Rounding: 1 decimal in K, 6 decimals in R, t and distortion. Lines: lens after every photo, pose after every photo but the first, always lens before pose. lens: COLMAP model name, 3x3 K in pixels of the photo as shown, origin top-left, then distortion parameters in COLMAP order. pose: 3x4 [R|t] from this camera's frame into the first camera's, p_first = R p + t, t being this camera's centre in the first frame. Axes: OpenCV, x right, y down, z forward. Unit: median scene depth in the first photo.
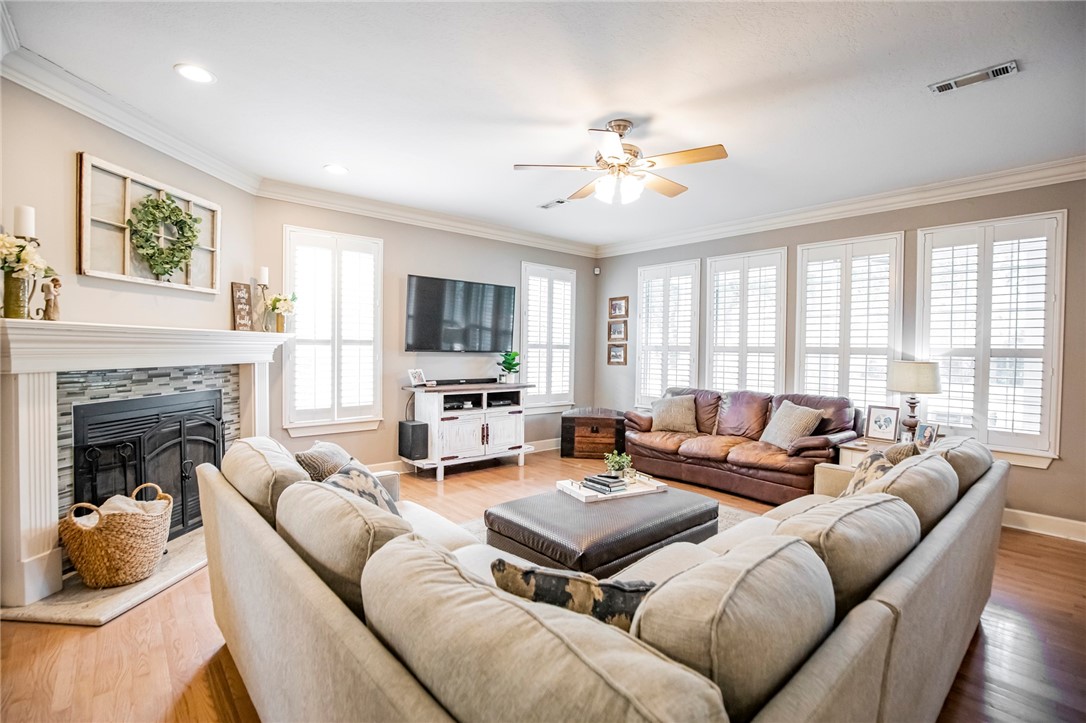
lens RADIAL K [[504.7, 0, 552.6], [0, 504.7, 361.8], [0, 0, 1]] dist [-0.034574, 0.006945]
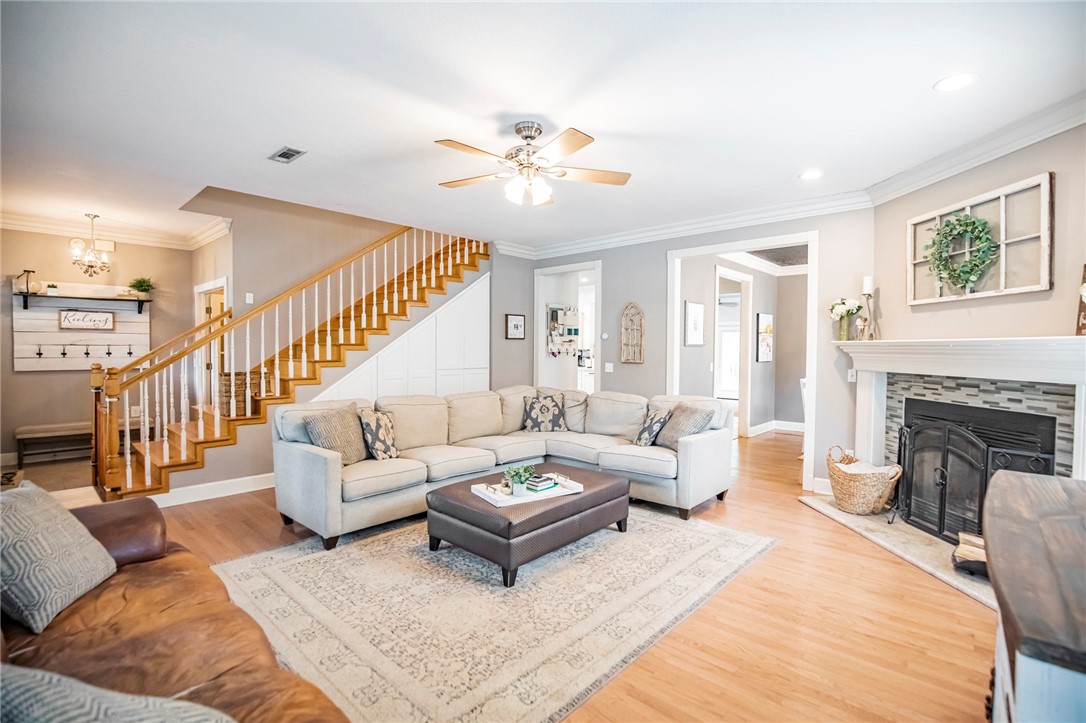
lens RADIAL K [[504.7, 0, 553.7], [0, 504.7, 367.9], [0, 0, 1]] dist [-0.034574, 0.006945]
pose [[-0.993634, -0.015234, -0.111622, 0.122367], [-0.022358, 0.997772, 0.062855, -0.037269], [0.110416, 0.064951, -0.991761, 1.320163]]
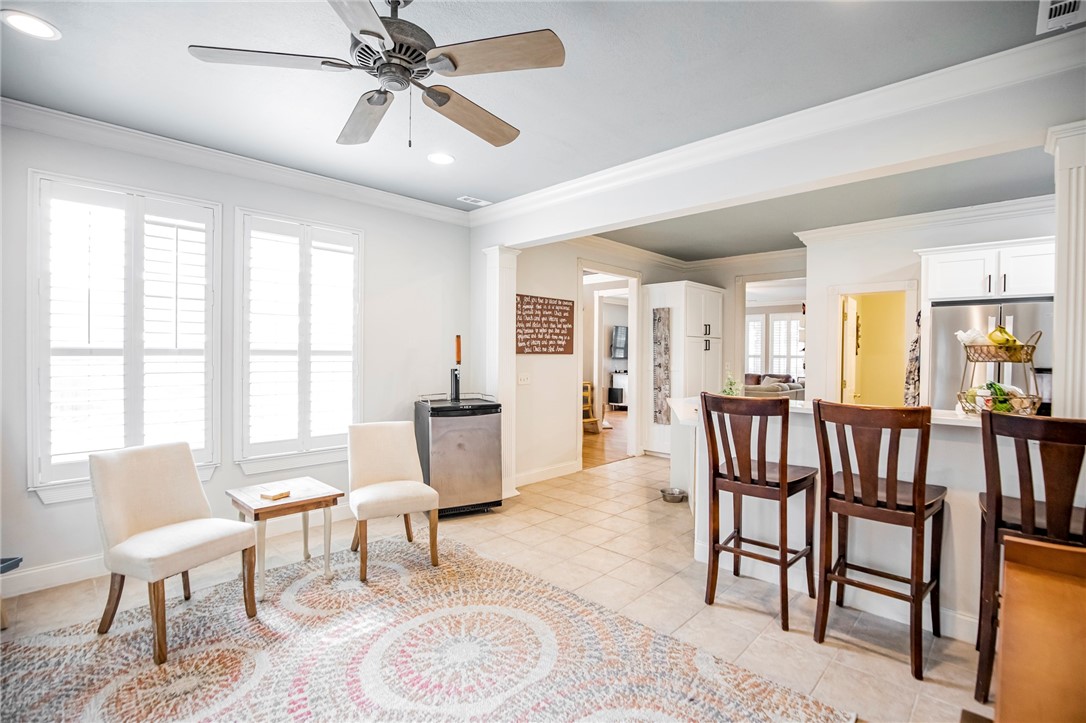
lens RADIAL K [[504.7, 0, 552.7], [0, 504.7, 354.0], [0, 0, 1]] dist [-0.034574, 0.006945]
pose [[0.996375, -0.004979, 0.084920, -0.806650], [0.006983, 0.999704, -0.023316, 0.015629], [-0.084778, 0.023824, 0.996115, -1.402119]]
